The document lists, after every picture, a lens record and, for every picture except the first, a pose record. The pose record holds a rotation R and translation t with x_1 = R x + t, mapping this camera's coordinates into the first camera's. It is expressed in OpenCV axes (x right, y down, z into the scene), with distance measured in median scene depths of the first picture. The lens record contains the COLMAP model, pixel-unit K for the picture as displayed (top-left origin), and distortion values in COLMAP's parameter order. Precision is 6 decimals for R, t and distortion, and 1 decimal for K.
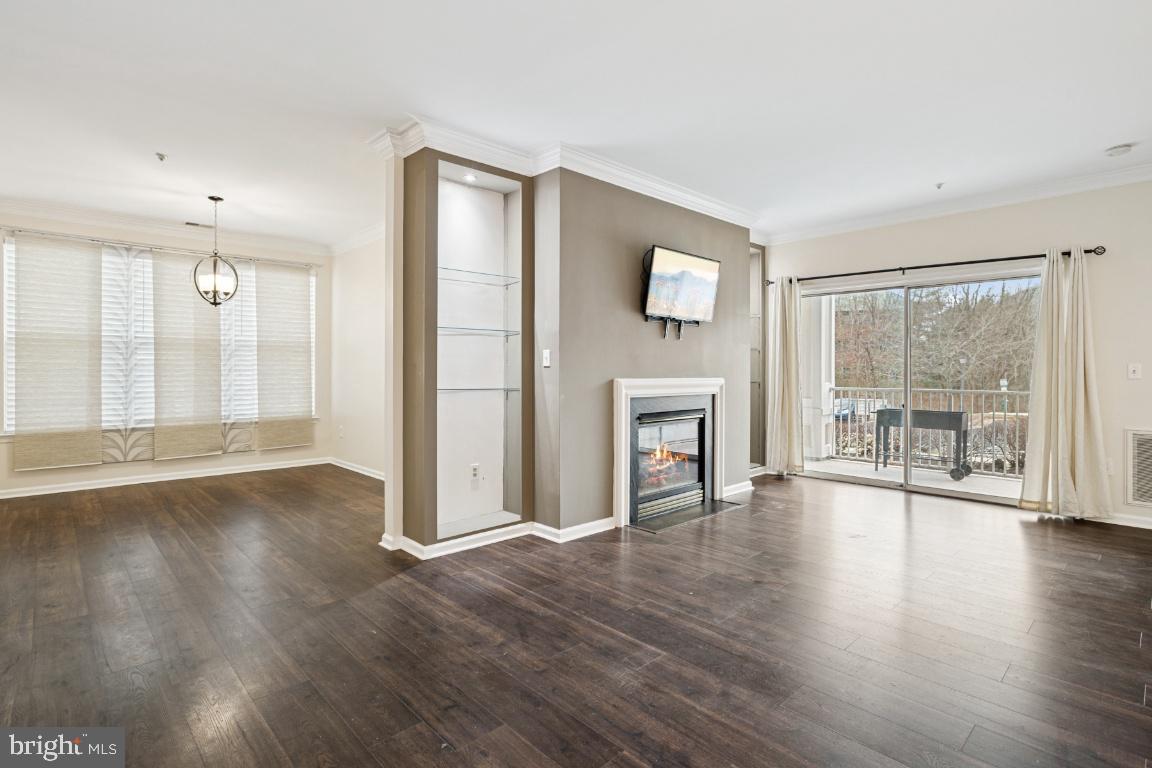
lens RADIAL K [[568.9, 0, 571.8], [0, 568.9, 371.0], [0, 0, 1]] dist [-0.001932, 0.000151]
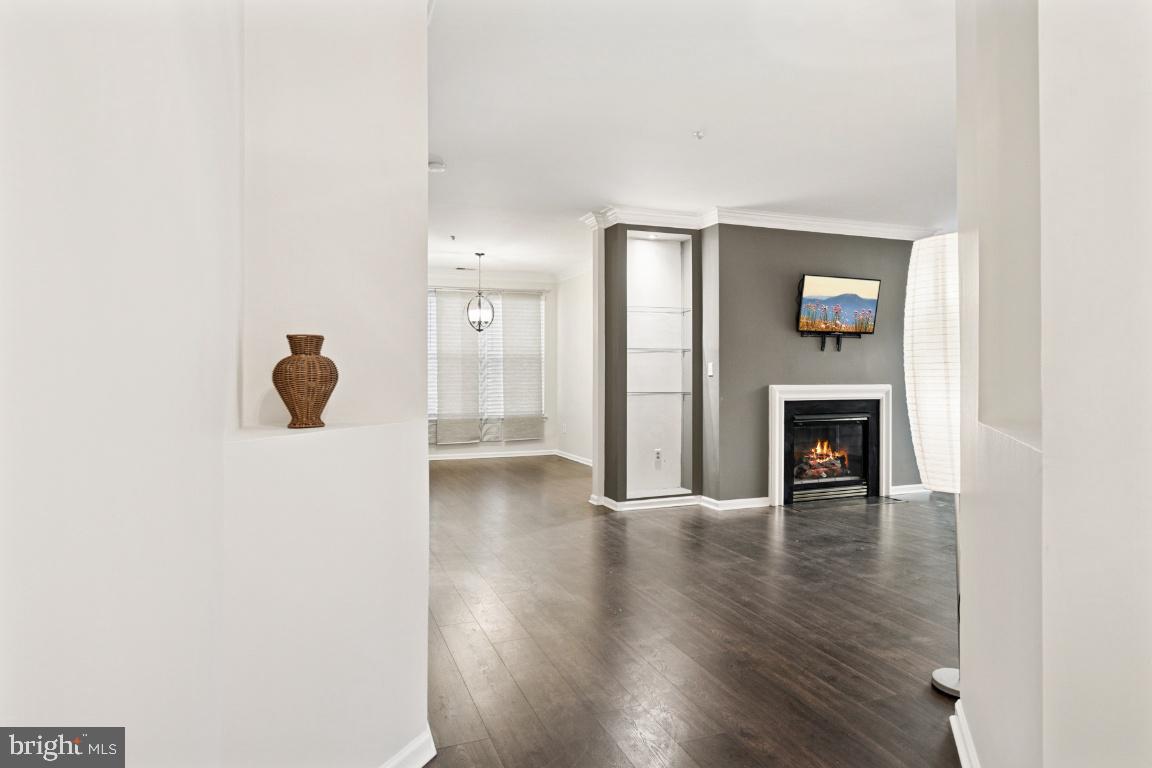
lens RADIAL K [[666.7, 0, 570.4], [0, 666.7, 367.1], [0, 0, 1]] dist [0.000474, 0.000800]
pose [[0.929219, -0.007273, -0.369457, 0.170218], [0.002498, 0.999907, -0.013401, -0.005823], [0.369520, 0.011530, 0.929151, -0.409235]]
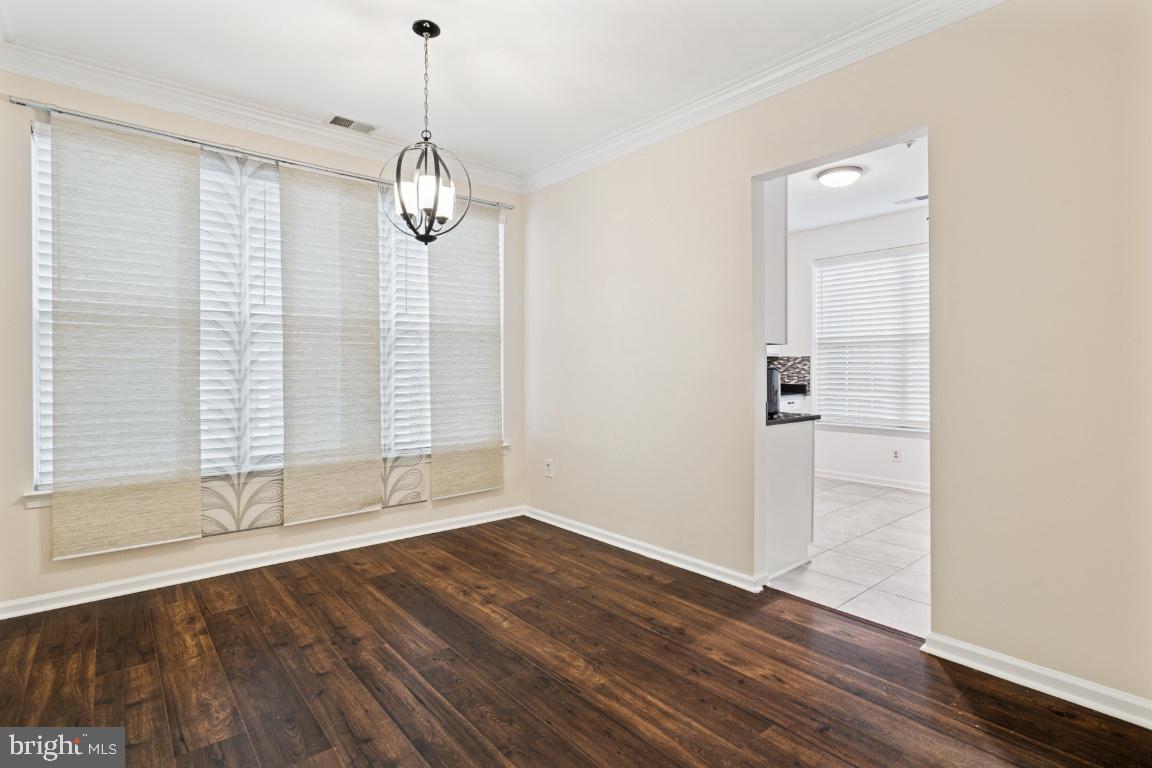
lens RADIAL K [[559.6, 0, 560.0], [0, 559.6, 371.5], [0, 0, 1]] dist [-0.000439, 0.000654]
pose [[0.997647, -0.003267, -0.068487, -0.461945], [0.003293, 0.999995, 0.000260, -0.000693], [0.068486, -0.000485, 0.997652, 0.501185]]
